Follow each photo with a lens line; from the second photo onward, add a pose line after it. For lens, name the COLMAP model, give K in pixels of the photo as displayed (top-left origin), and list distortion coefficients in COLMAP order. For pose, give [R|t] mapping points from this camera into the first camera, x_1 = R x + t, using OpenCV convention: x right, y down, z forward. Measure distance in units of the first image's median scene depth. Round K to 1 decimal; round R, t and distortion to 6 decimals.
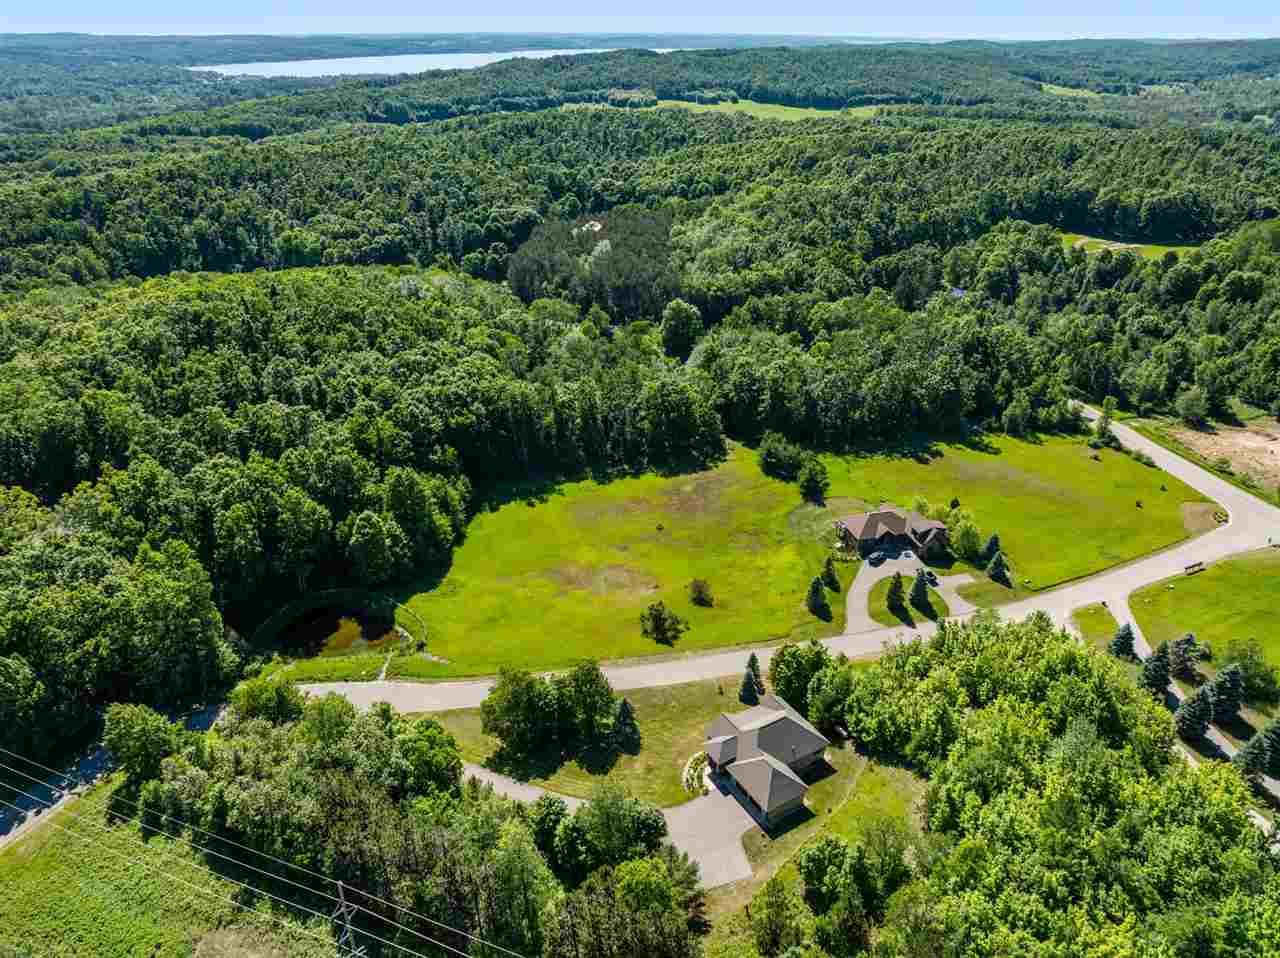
lens RADIAL K [[900.9, 0, 640.0], [0, 900.9, 479.0], [0, 0, 1]] dist [-0.031673, 0.002405]
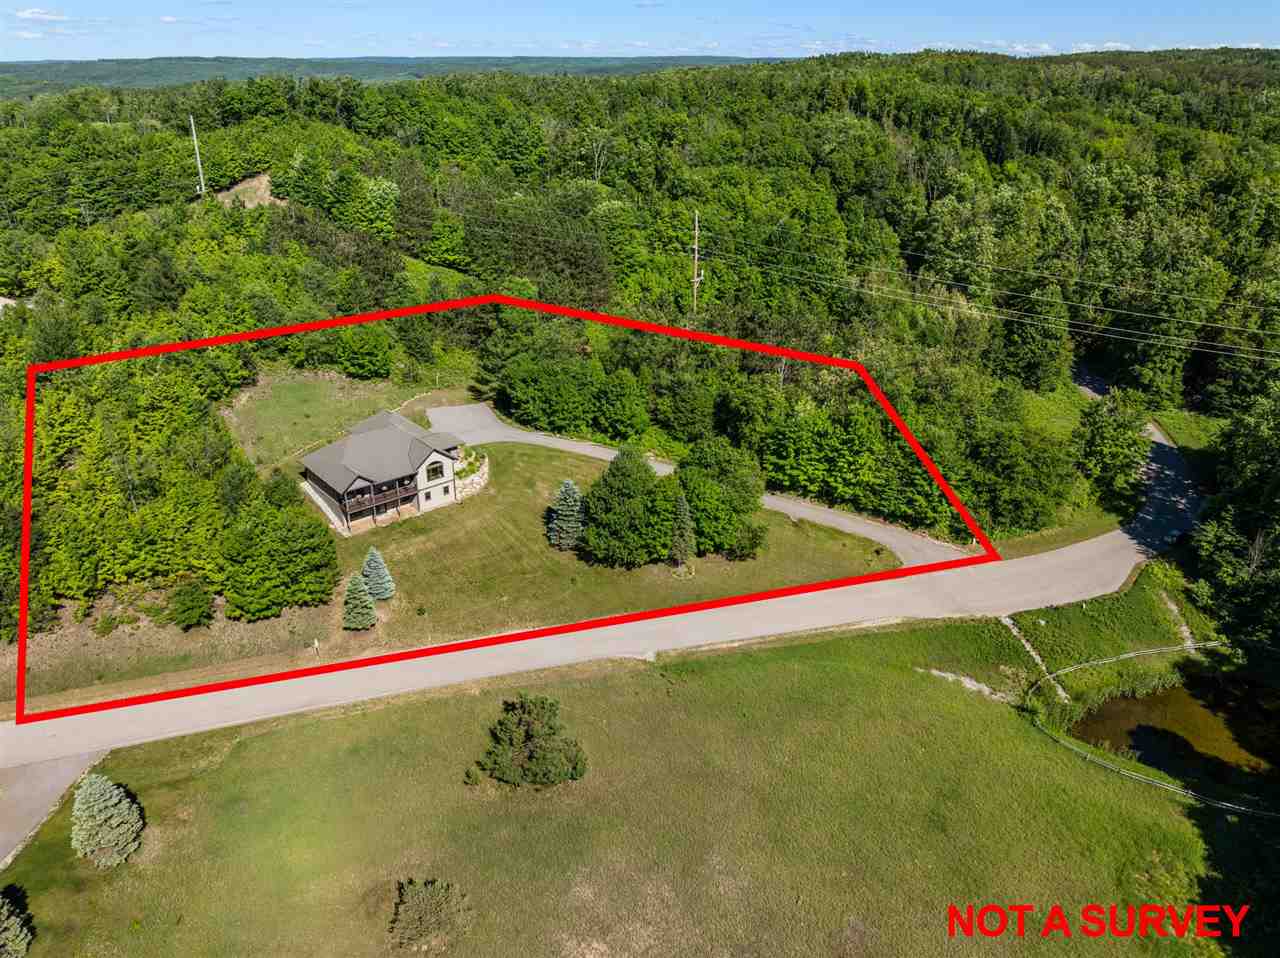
lens RADIAL K [[900.9, 0, 640.0], [0, 900.9, 479.0], [0, 0, 1]] dist [-0.031673, 0.002405]
pose [[-0.984142, 0.075168, -0.160670, 0.045437], [-0.081137, 0.614704, 0.784574, -0.335518], [0.157739, 0.785168, -0.598857, 1.557454]]
